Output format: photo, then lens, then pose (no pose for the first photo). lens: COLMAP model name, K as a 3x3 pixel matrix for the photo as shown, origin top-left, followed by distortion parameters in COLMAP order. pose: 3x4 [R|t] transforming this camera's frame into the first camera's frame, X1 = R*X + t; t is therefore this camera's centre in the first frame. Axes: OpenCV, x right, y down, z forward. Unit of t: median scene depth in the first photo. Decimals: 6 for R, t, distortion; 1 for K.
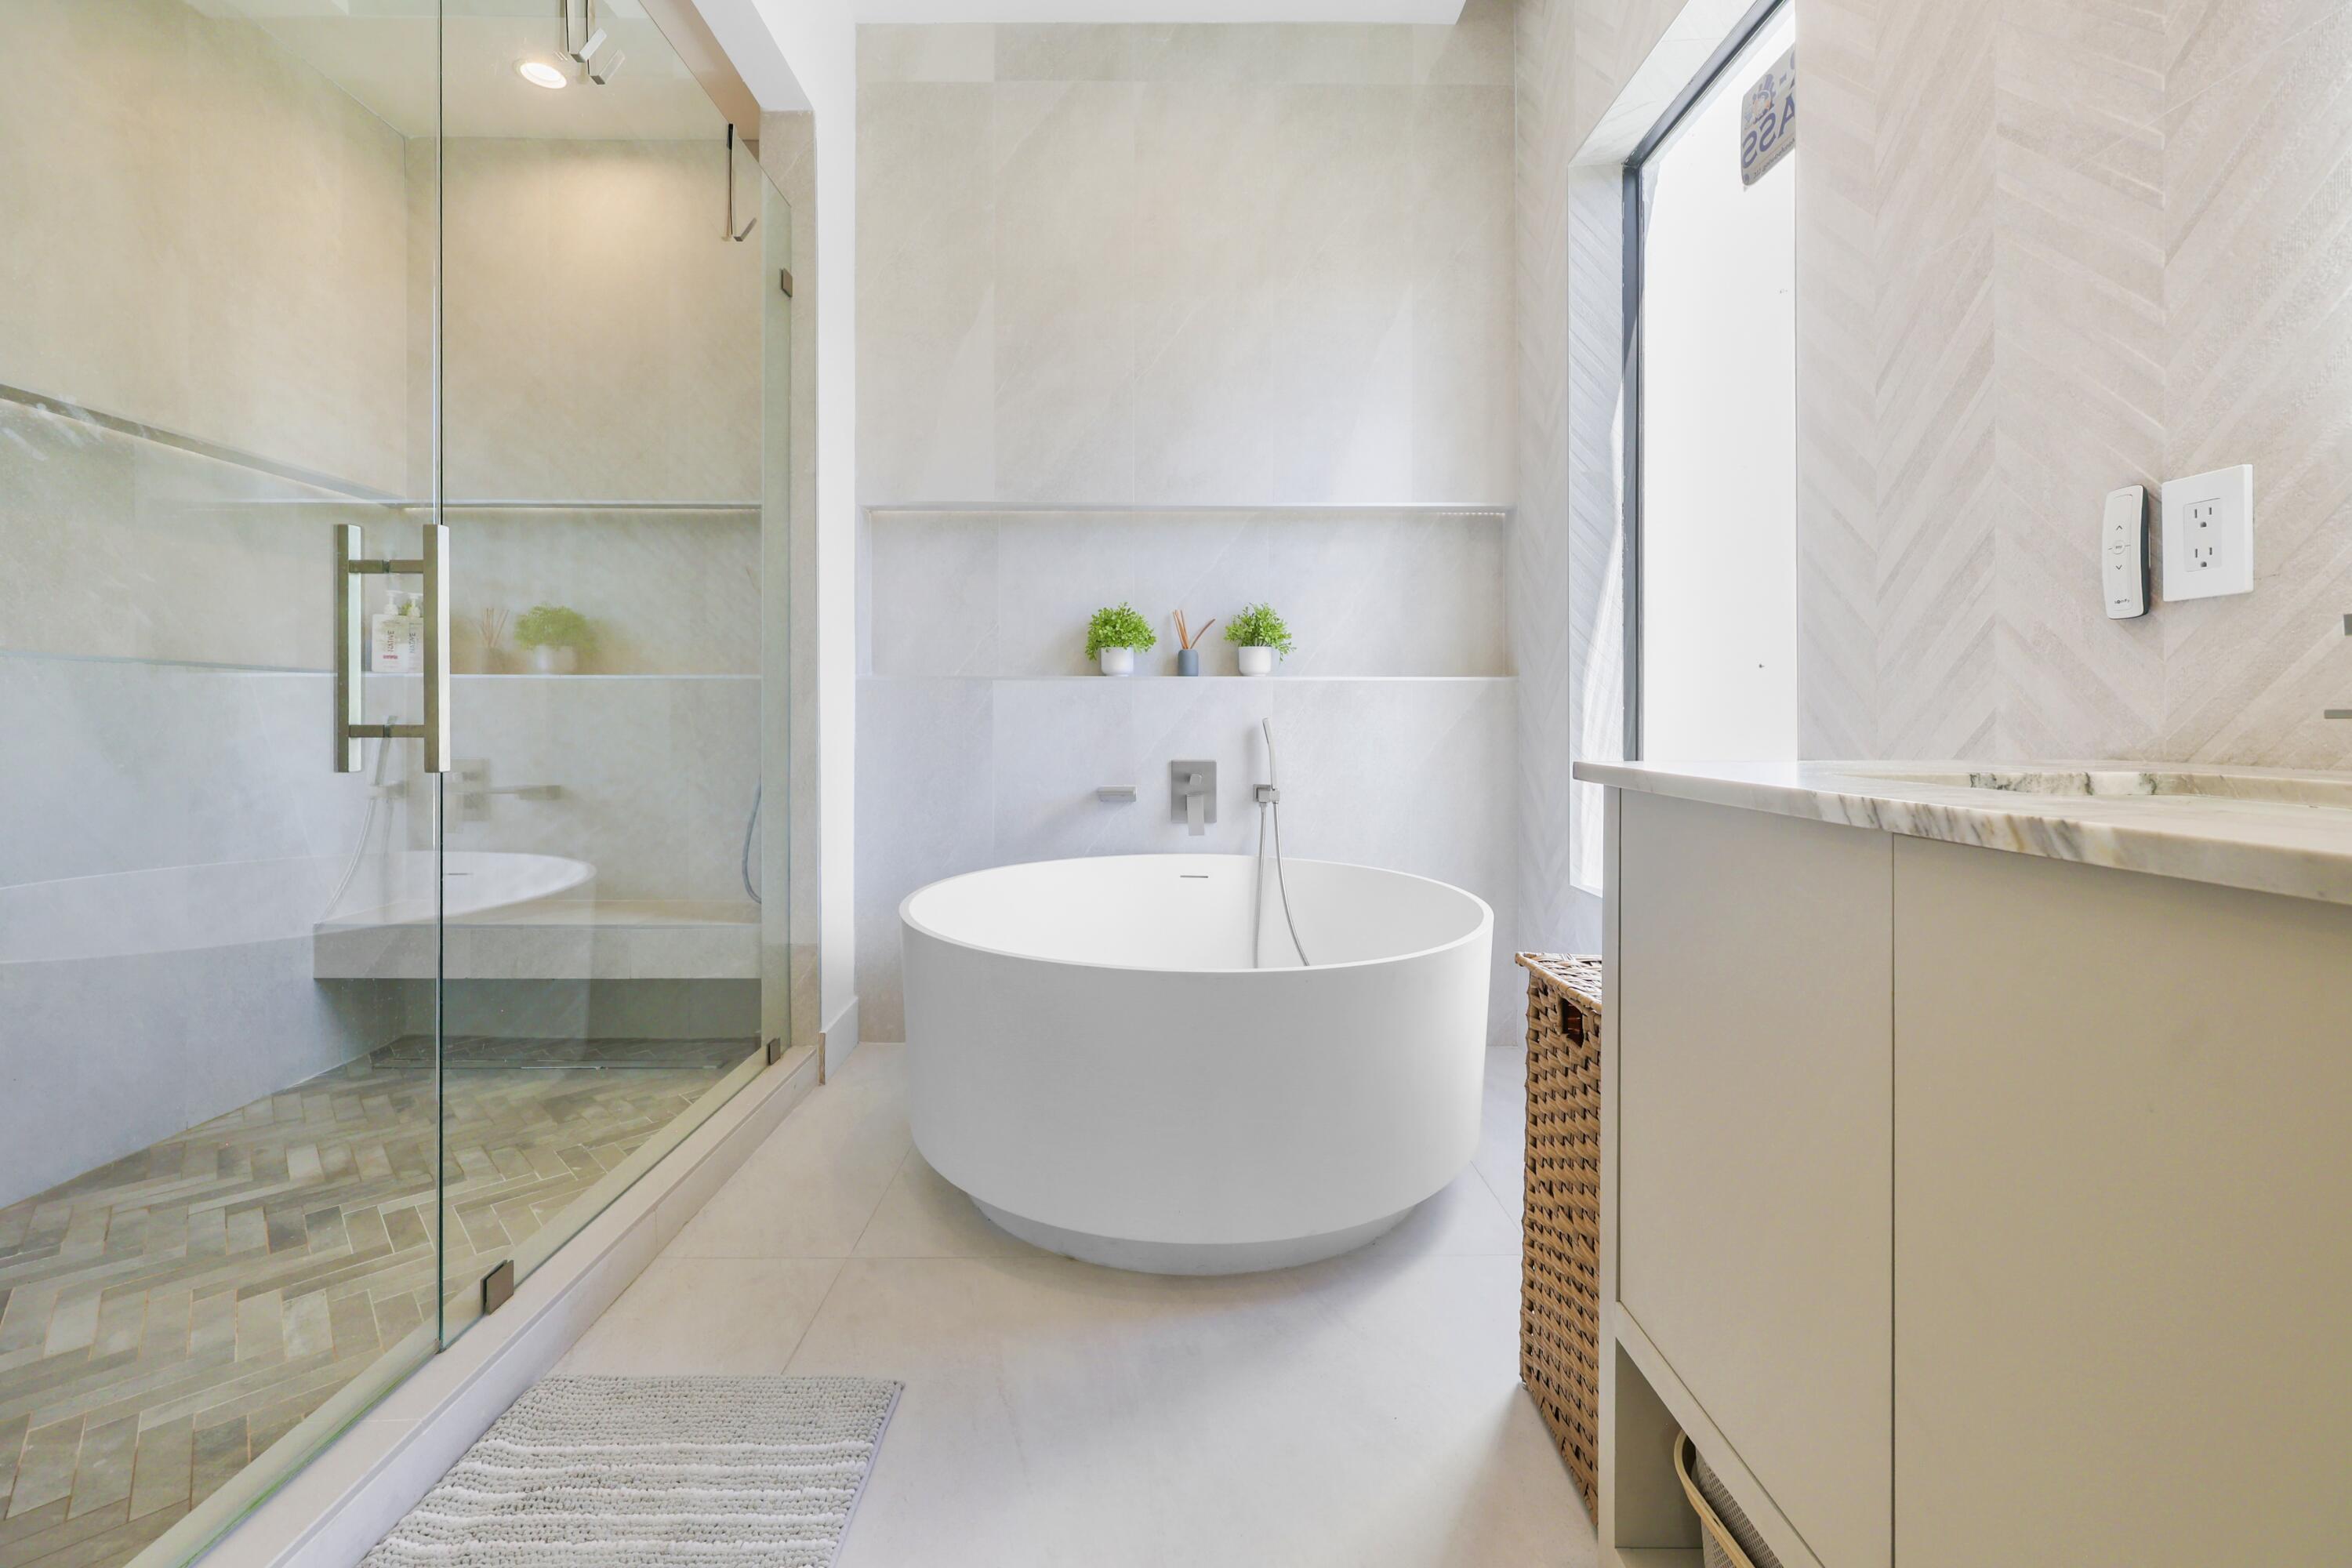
lens RADIAL K [[963.5, 0, 1168.6], [0, 963.5, 716.9], [0, 0, 1]] dist [0.003899, -0.000654]
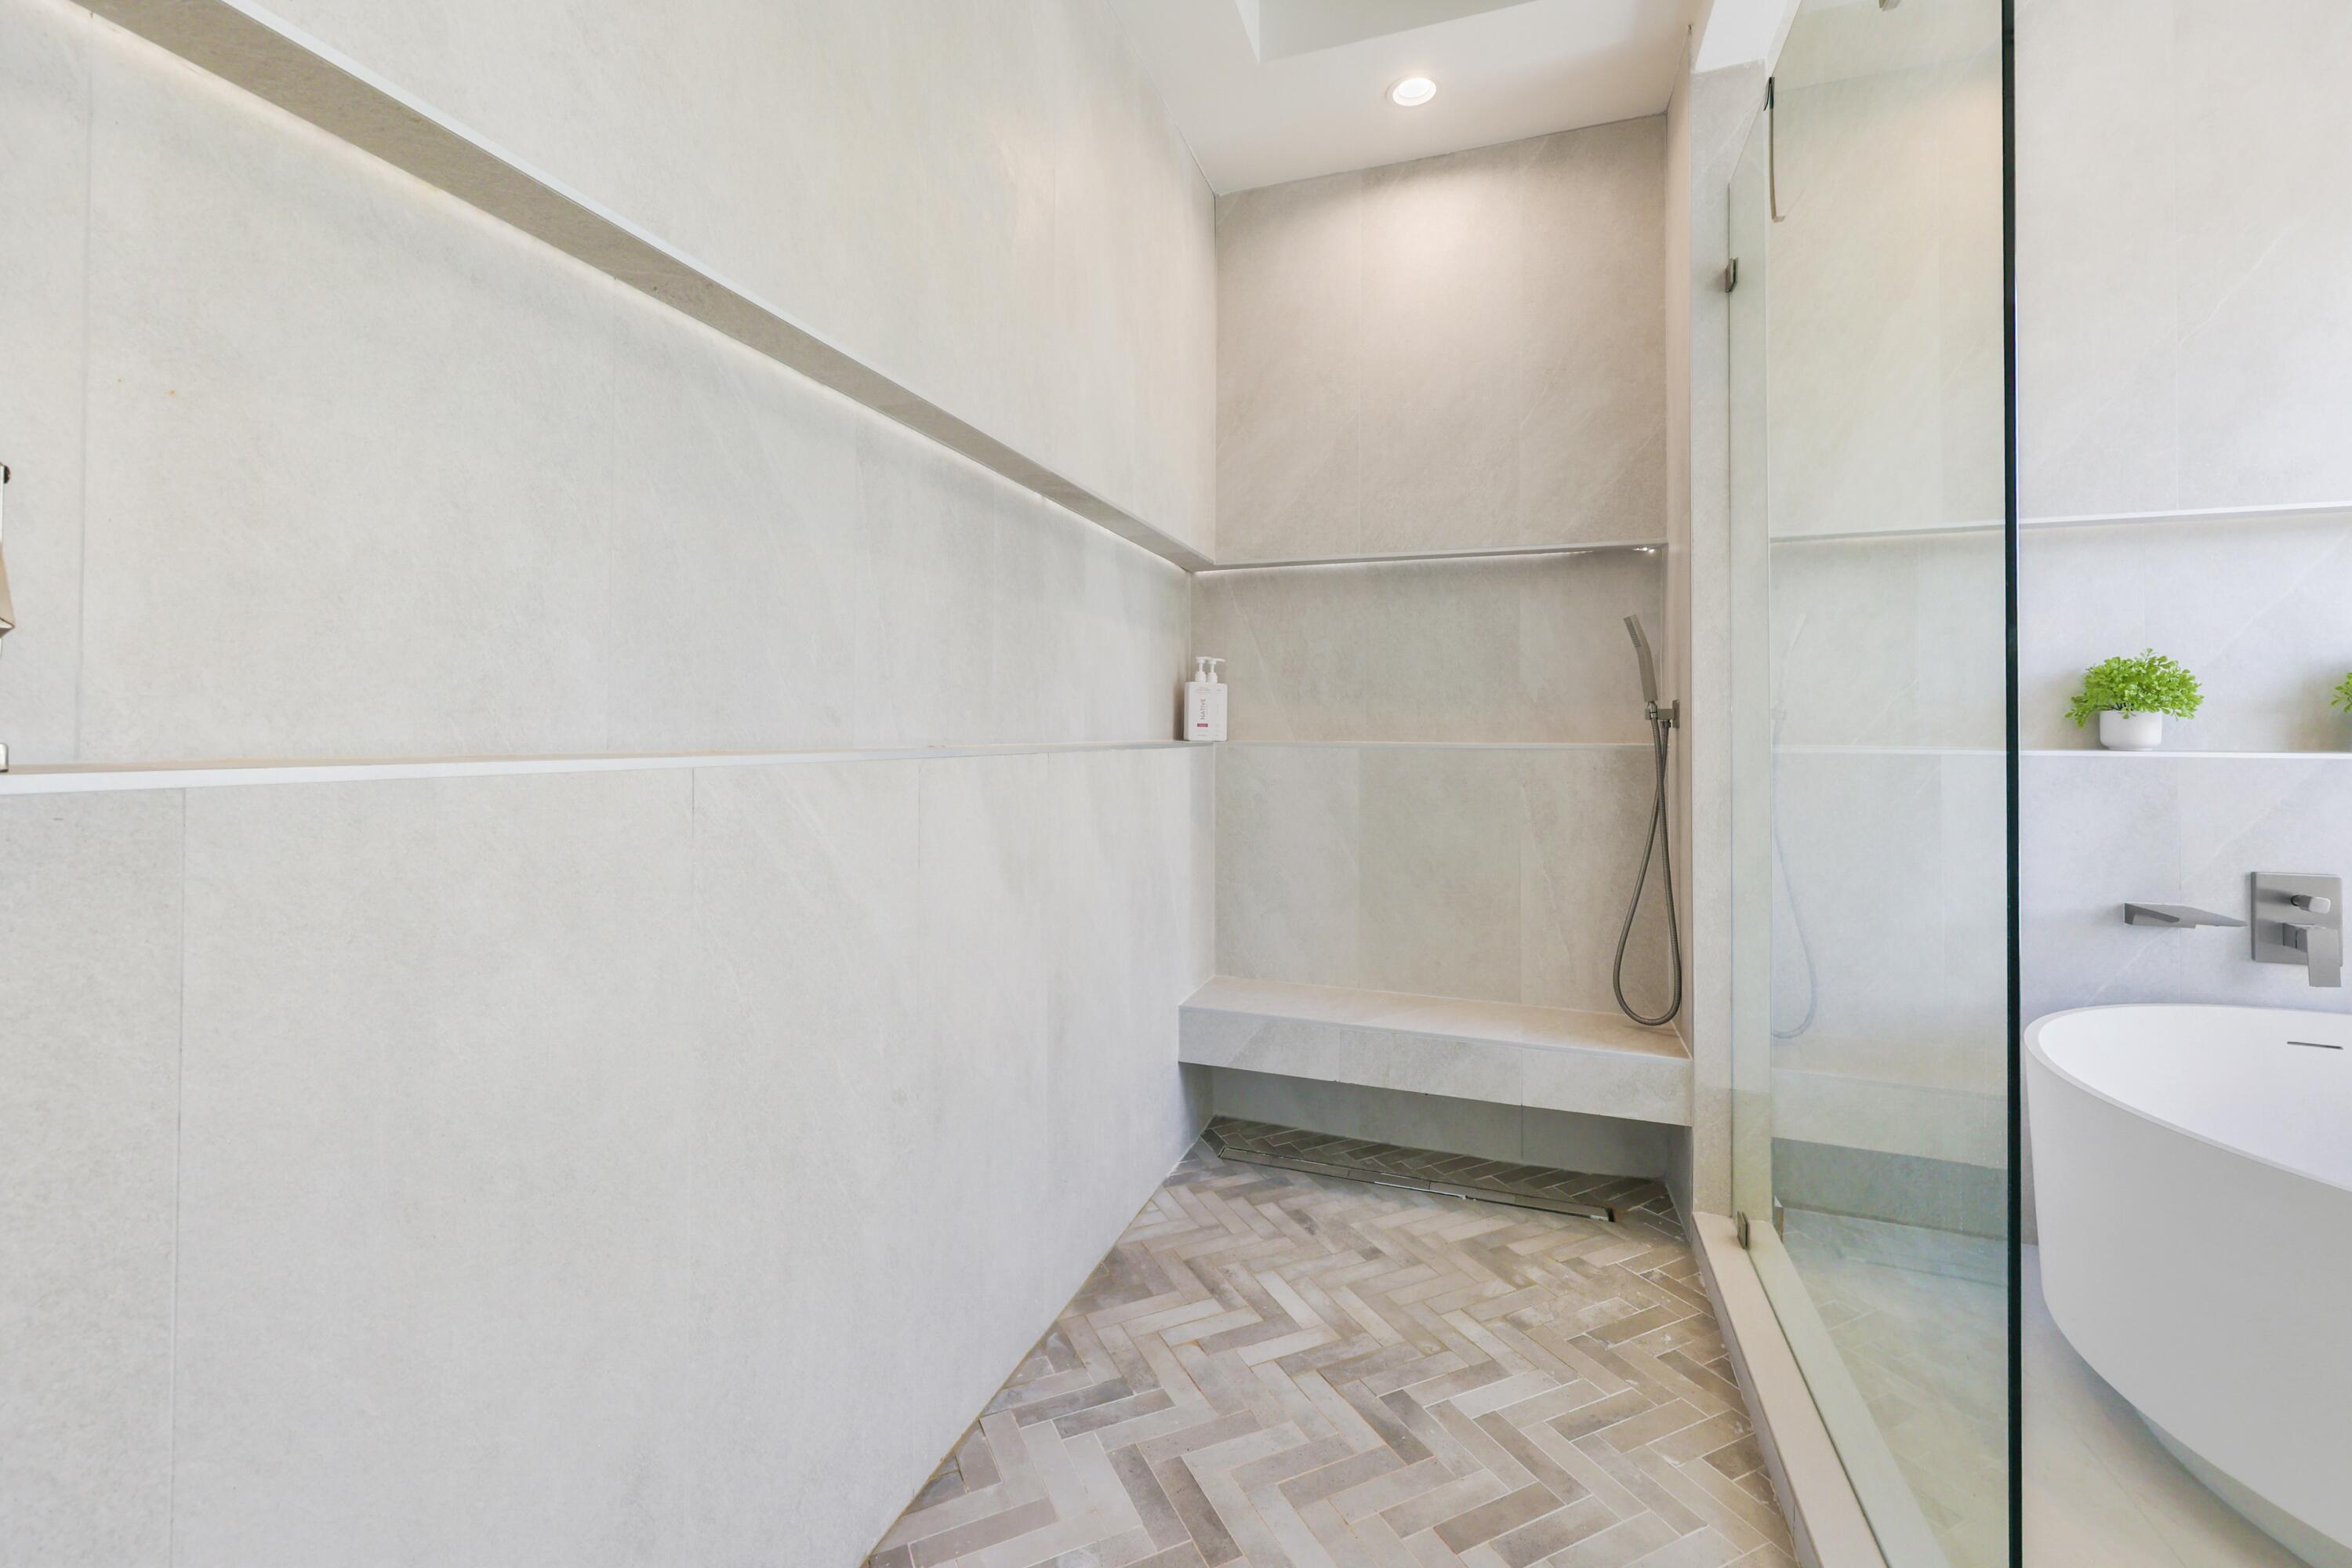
lens RADIAL K [[963.5, 0, 1165.2], [0, 963.5, 715.7], [0, 0, 1]] dist [0.003899, -0.000654]
pose [[0.941466, -0.003553, -0.337090, -0.693224], [-0.000172, 0.999939, -0.011021, -0.083703], [0.337109, 0.010434, 0.941408, 0.092130]]
